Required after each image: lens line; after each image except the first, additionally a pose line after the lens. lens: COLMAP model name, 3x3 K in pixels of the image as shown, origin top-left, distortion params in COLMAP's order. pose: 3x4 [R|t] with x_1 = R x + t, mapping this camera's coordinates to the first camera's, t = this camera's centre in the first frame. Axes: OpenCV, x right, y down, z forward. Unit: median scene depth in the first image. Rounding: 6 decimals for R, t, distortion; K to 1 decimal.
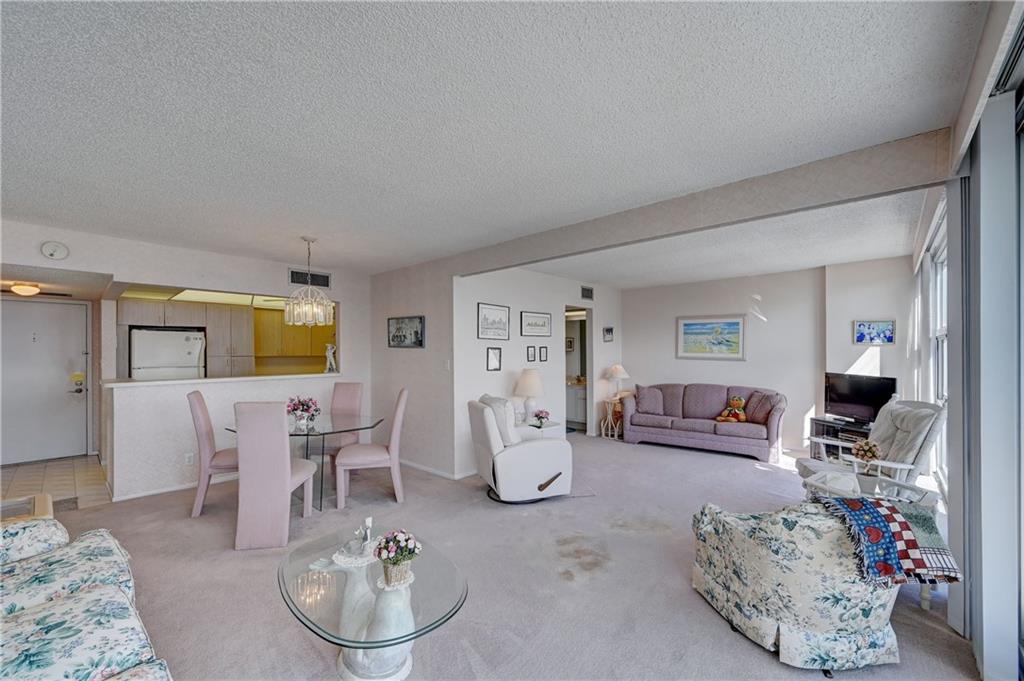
lens RADIAL K [[405.3, 0, 511.6], [0, 405.3, 349.1], [0, 0, 1]] dist [0.002924, 0.000406]
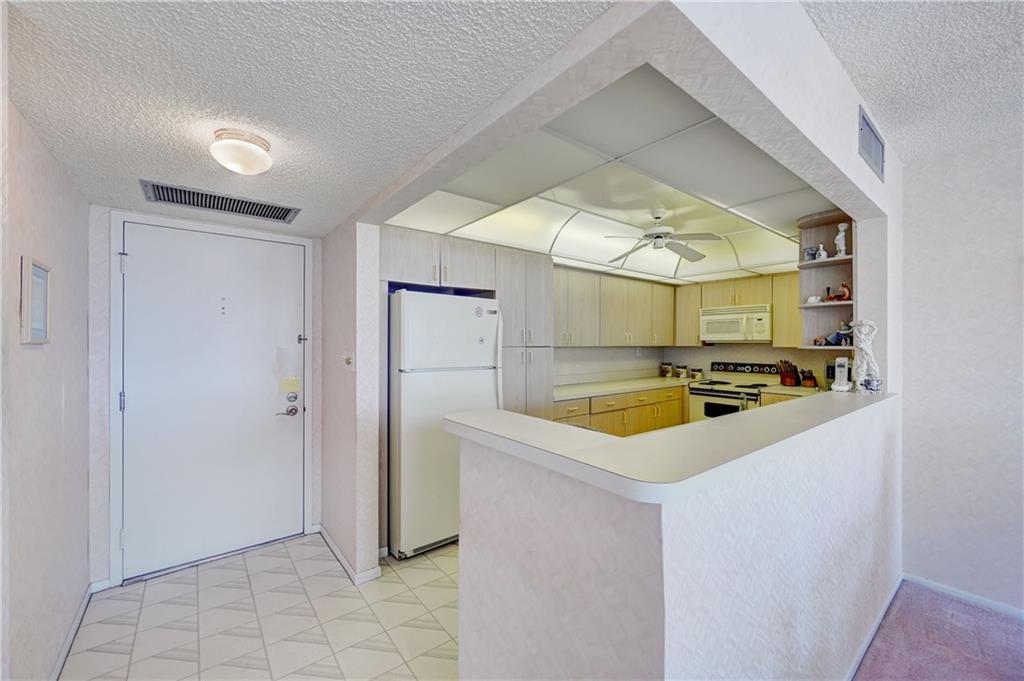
lens RADIAL K [[405.3, 0, 513.2], [0, 405.3, 341.9], [0, 0, 1]] dist [0.002924, 0.000406]
pose [[0.989050, 0.007732, -0.147379, -0.702672], [-0.006929, 0.999958, 0.005959, 0.009088], [0.147419, -0.004873, 0.989062, 0.525343]]
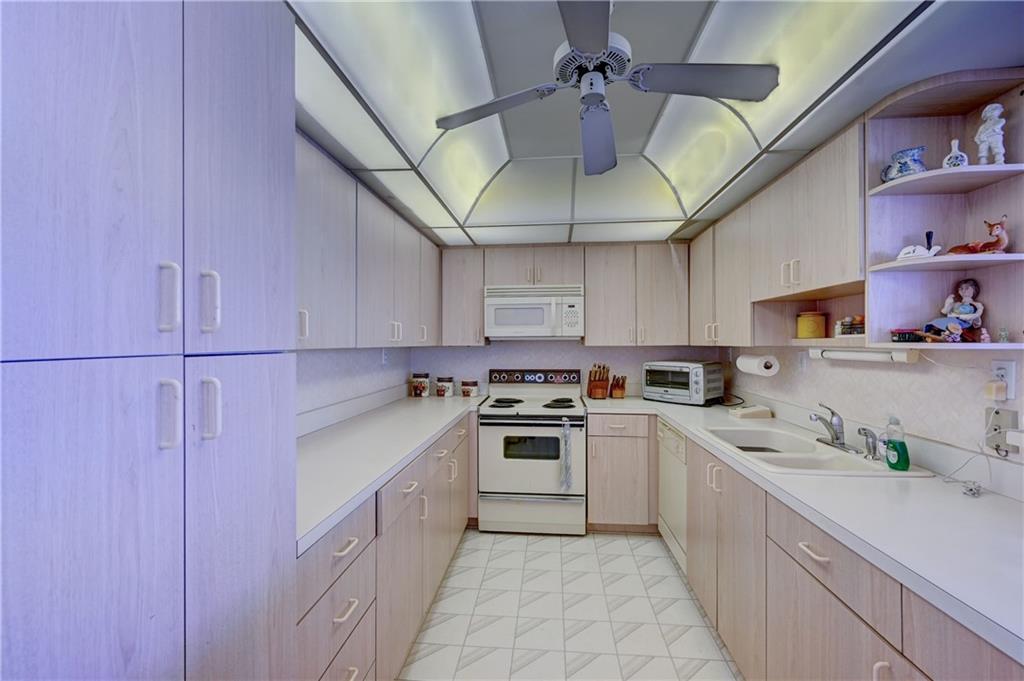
lens RADIAL K [[449.0, 0, 512.8], [0, 449.0, 341.5], [0, 0, 1]] dist [0.000493, 0.000033]
pose [[0.792253, 0.005822, 0.610165, -0.774968], [-0.007314, 0.999973, -0.000045, 0.014970], [-0.610149, -0.004427, 0.792275, 0.954923]]
